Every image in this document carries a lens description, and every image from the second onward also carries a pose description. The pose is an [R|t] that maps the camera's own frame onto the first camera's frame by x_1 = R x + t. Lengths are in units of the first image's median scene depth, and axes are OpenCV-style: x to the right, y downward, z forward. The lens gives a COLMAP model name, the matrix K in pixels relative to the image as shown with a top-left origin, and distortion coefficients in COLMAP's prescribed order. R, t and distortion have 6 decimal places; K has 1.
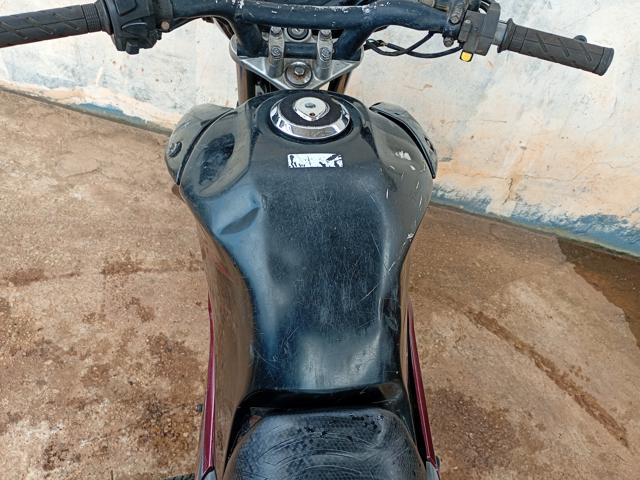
lens RADIAL K [[536.8, 0, 318.6], [0, 536.8, 243.1], [0, 0, 1]] dist [0.077068, -0.114959]
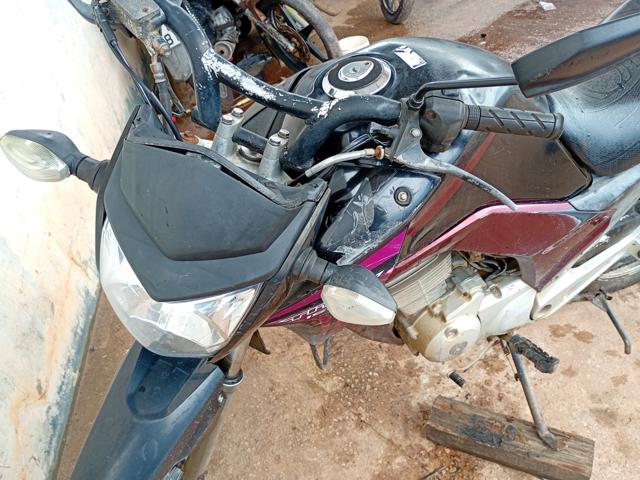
lens RADIAL K [[536.8, 0, 317.5], [0, 536.8, 241.4], [0, 0, 1]] dist [0.072980, -0.112619]
pose [[-0.293020, -0.733343, 0.613472, -0.376595], [0.813207, 0.146285, 0.563290, -0.340063], [-0.502826, 0.663934, 0.553495, 0.237502]]
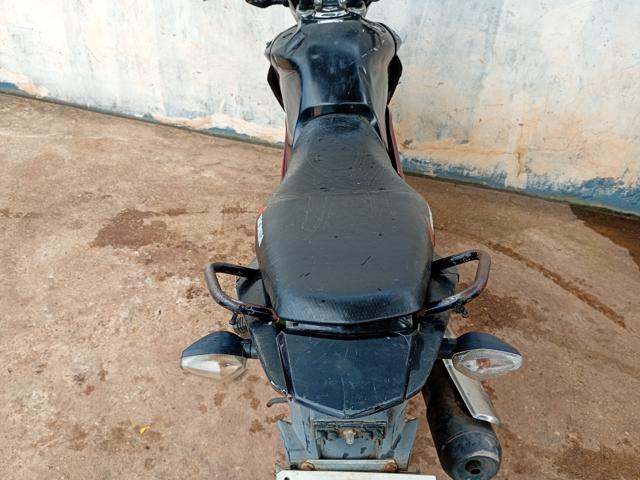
lens RADIAL K [[536.8, 0, 317.5], [0, 536.8, 241.4], [0, 0, 1]] dist [0.072980, -0.112619]
pose [[0.984674, -0.055273, -0.165416, 0.090086], [0.014361, 0.970927, -0.238943, 0.430626], [0.173814, 0.232905, 0.956841, -0.315143]]
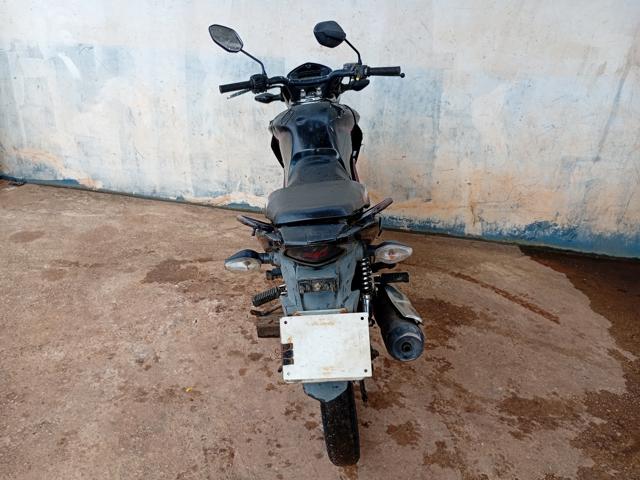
lens RADIAL K [[536.8, 0, 317.5], [0, 536.8, 241.4], [0, 0, 1]] dist [0.072980, -0.112619]
pose [[0.976094, -0.139820, -0.166407, 0.170022], [0.054344, 0.898297, -0.436015, 0.738630], [0.210447, 0.416548, 0.884421, -0.573287]]
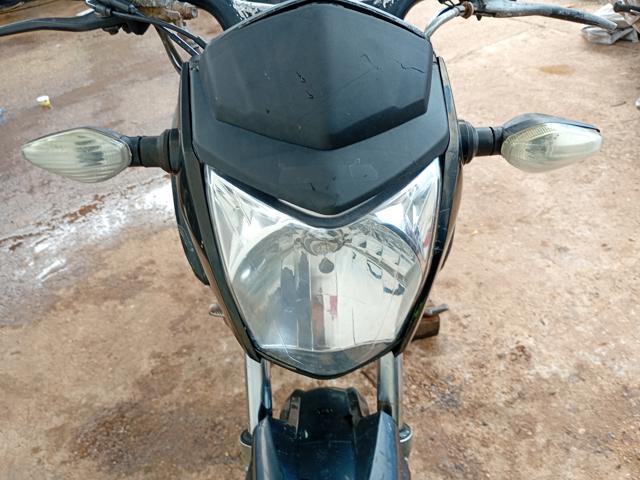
lens RADIAL K [[536.8, 0, 317.5], [0, 536.8, 241.4], [0, 0, 1]] dist [0.072980, -0.112619]
pose [[-0.996584, -0.082586, 0.000047, -0.028695], [-0.001571, 0.019528, 0.999808, -0.518227], [-0.082571, 0.996393, -0.019591, 0.565769]]
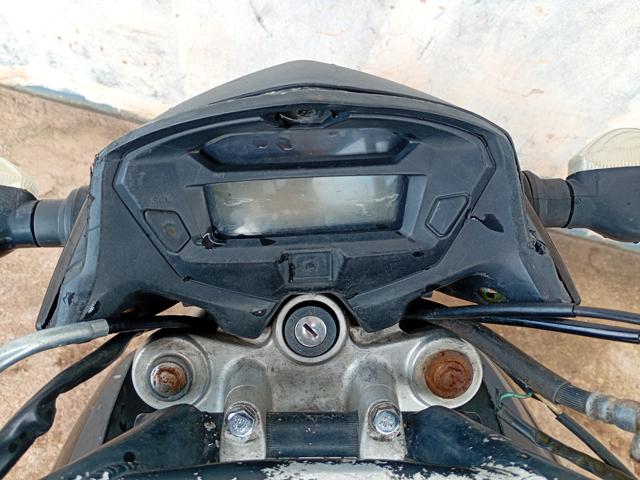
lens RADIAL K [[536.8, 0, 317.5], [0, 536.8, 241.4], [0, 0, 1]] dist [0.072980, -0.112619]
pose [[0.997153, 0.038505, -0.064836, -0.005240], [-0.021087, 0.967886, 0.250503, -0.260484], [0.072400, -0.248423, 0.965942, 0.309323]]
